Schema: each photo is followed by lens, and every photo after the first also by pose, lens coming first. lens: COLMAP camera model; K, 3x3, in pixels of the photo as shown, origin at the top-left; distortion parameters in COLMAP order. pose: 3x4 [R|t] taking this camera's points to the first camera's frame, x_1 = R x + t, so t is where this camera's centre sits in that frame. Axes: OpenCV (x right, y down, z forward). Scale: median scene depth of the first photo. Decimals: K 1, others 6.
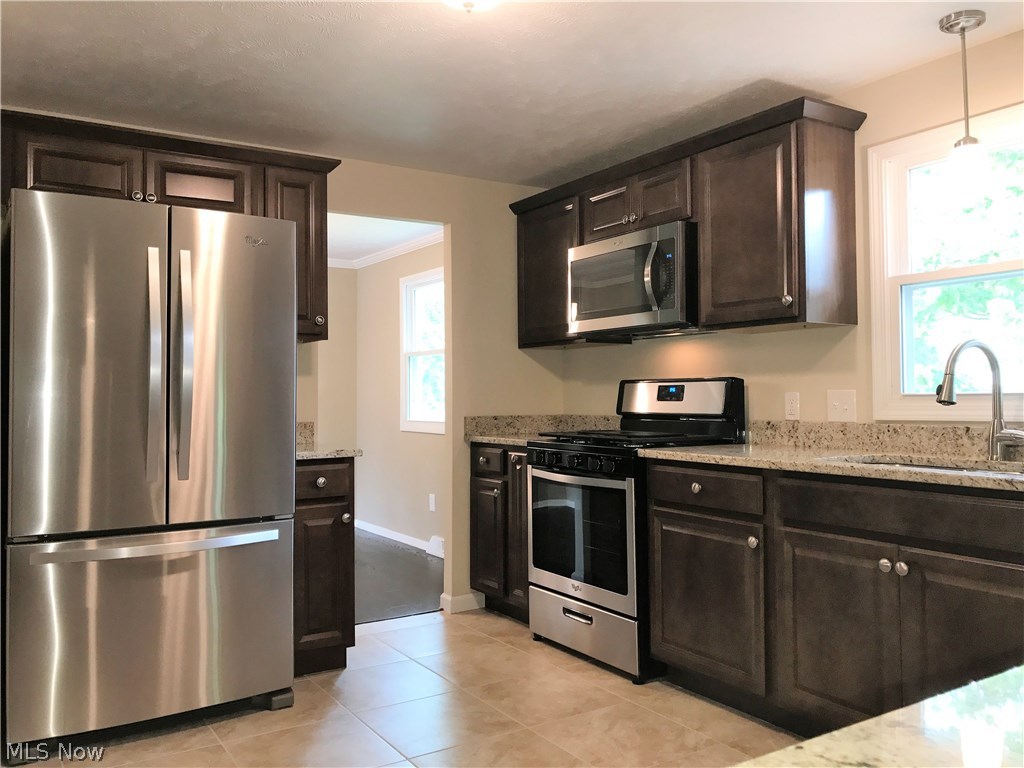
lens RADIAL K [[842.2, 0, 510.8], [0, 842.2, 376.2], [0, 0, 1]] dist [0.076950, -0.100738]
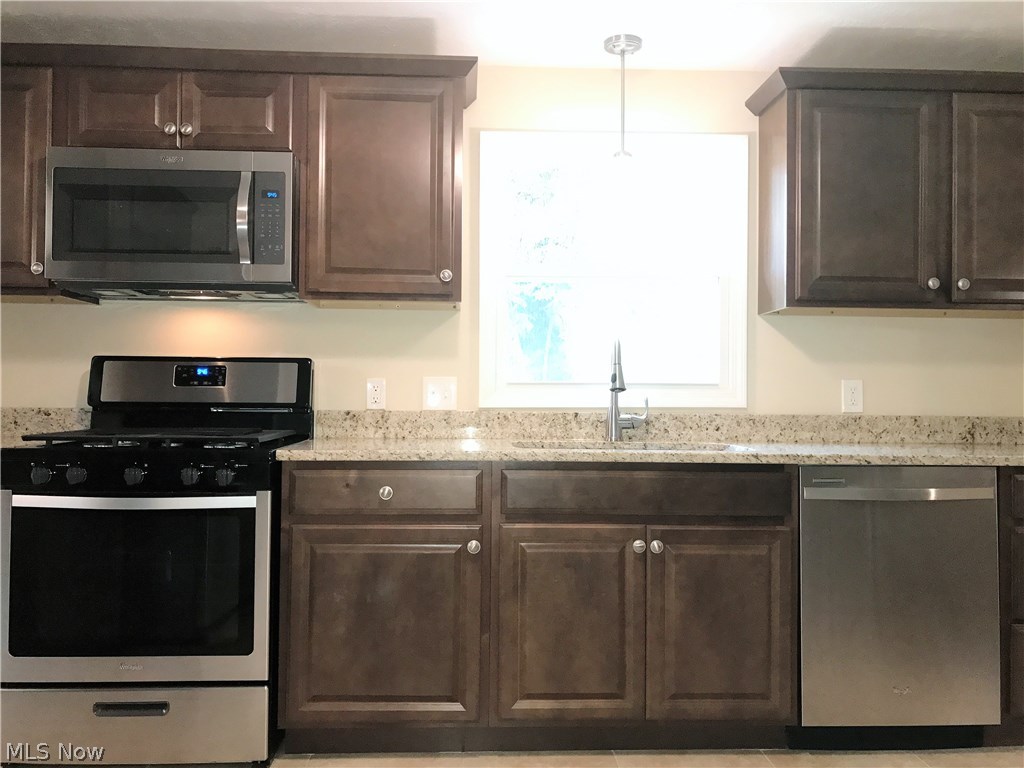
lens RADIAL K [[842.2, 0, 510.8], [0, 842.2, 376.2], [0, 0, 1]] dist [0.076950, -0.100738]
pose [[0.506579, 0.027709, 0.861748, -0.402851], [-0.032156, 0.999395, -0.013233, 0.026844], [-0.861593, -0.021007, 0.507164, 0.474558]]
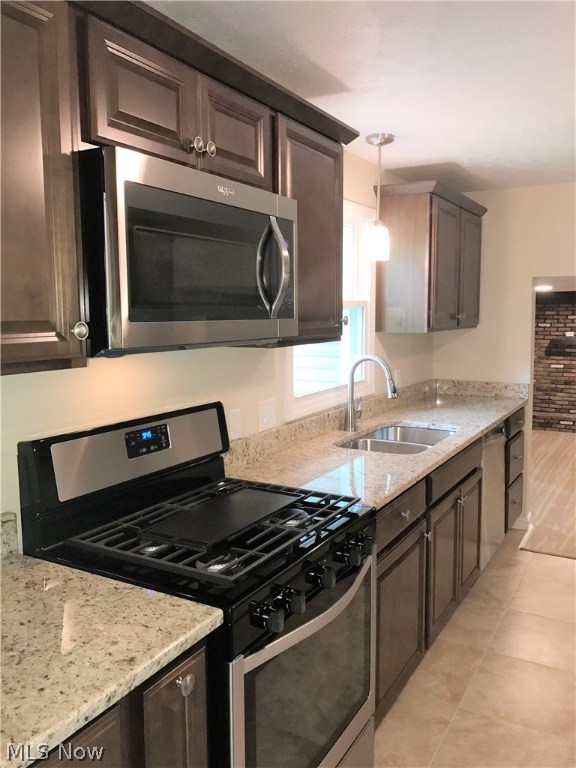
lens RADIAL K [[631.1, 0, 288.0], [0, 631.1, 384.0], [0, 0, 1]] dist [0.026183, 0.007235]
pose [[-0.462657, -0.088933, 0.882066, -0.334792], [-0.005237, 0.995213, 0.097594, -0.084895], [-0.886522, 0.040533, -0.460907, 1.404903]]
